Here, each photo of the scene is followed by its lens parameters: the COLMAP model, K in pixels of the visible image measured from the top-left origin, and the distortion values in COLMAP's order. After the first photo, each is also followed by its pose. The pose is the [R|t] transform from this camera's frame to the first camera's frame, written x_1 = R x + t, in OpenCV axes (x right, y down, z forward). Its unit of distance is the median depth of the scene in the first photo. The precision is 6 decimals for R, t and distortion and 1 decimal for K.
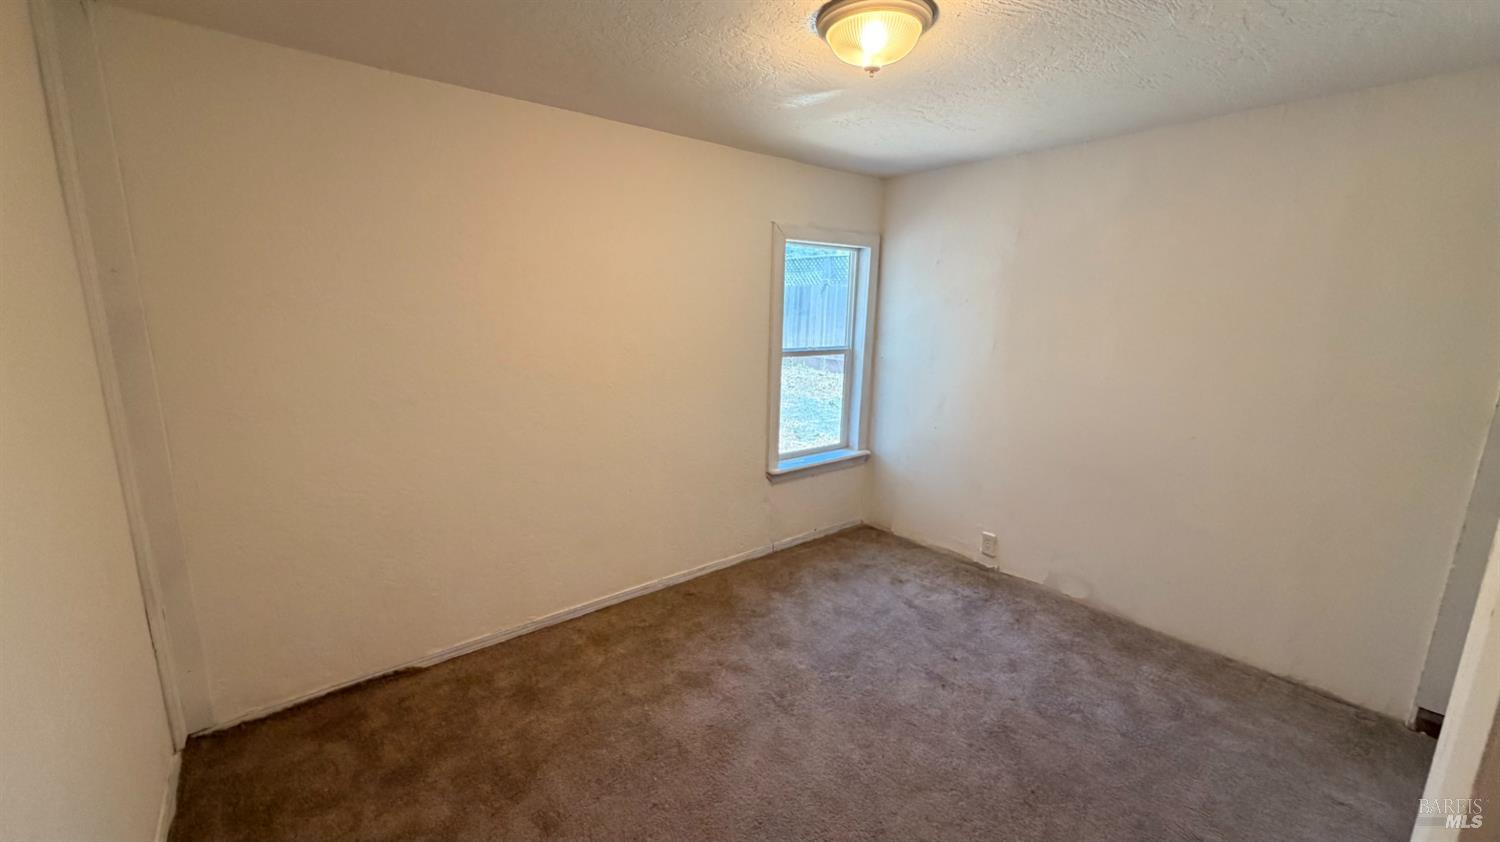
lens RADIAL K [[599.8, 0, 745.6], [0, 599.8, 417.9], [0, 0, 1]] dist [0.001793, 0.000218]
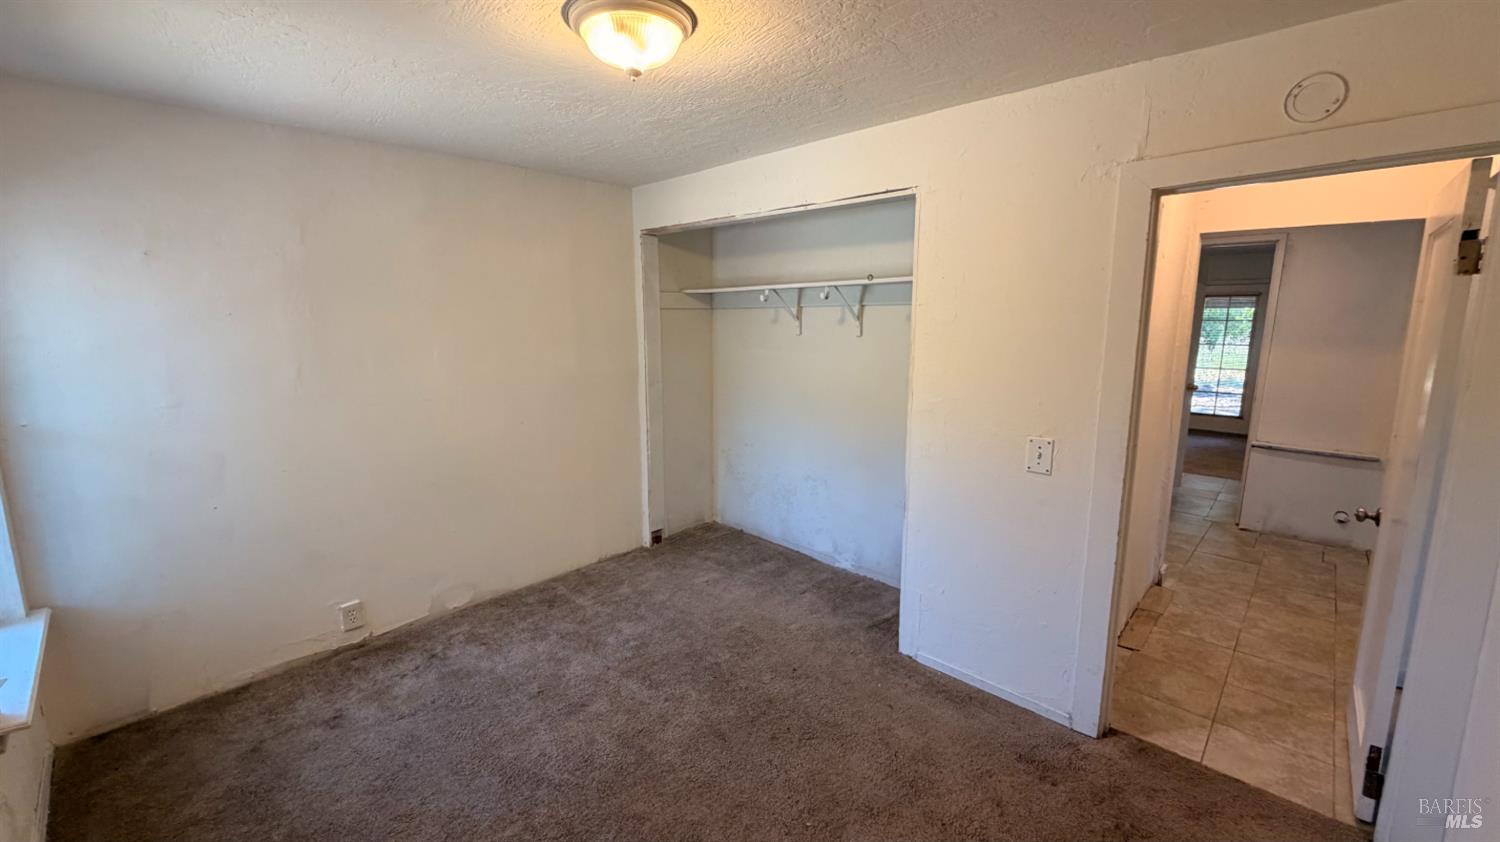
lens RADIAL K [[599.8, 0, 747.1], [0, 599.8, 422.6], [0, 0, 1]] dist [0.001793, 0.000218]
pose [[-0.146587, -0.182829, 0.972155, -0.419675], [0.186198, 0.960104, 0.208639, -0.110083], [-0.971516, 0.211597, -0.106696, 0.540769]]
